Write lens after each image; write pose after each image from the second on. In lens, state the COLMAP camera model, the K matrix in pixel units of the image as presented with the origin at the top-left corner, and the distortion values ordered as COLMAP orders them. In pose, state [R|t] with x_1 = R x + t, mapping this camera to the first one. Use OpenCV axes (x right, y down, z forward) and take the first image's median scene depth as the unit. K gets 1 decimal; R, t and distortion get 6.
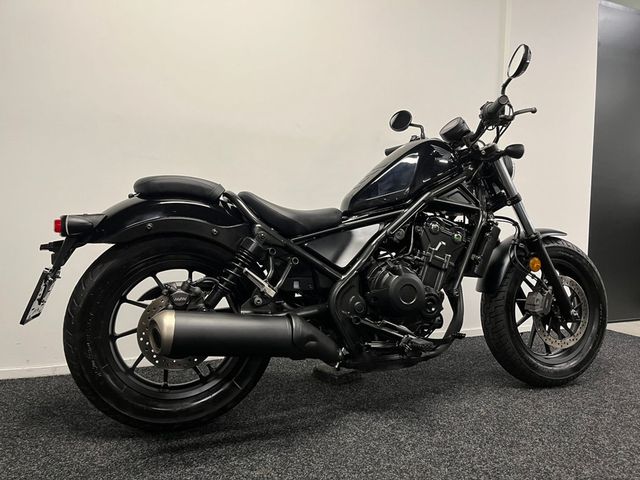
lens RADIAL K [[605.0, 0, 320.0], [0, 605.0, 240.0], [0, 0, 1]] dist [-0.000974, -0.003409]
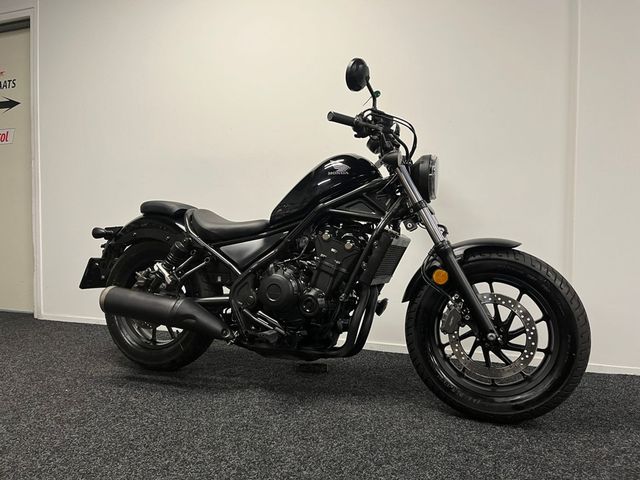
lens RADIAL K [[489.3, 0, 320.0], [0, 489.3, 240.0], [0, 0, 1]] dist [0.003990, -0.008157]
pose [[0.719819, 0.005607, -0.694139, 0.808439], [-0.028990, 0.999338, -0.021990, 0.006582], [0.693556, 0.035952, 0.719505, 0.352596]]
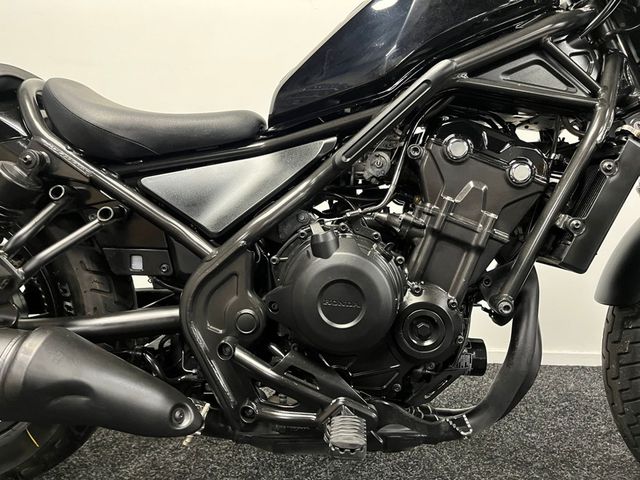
lens RADIAL K [[489.3, 0, 320.0], [0, 489.3, 240.0], [0, 0, 1]] dist [0.003990, -0.008157]
pose [[0.904153, 0.052321, -0.423993, 0.252007], [-0.021308, 0.996760, 0.077561, 0.019382], [0.426677, -0.061092, 0.902338, 0.651900]]
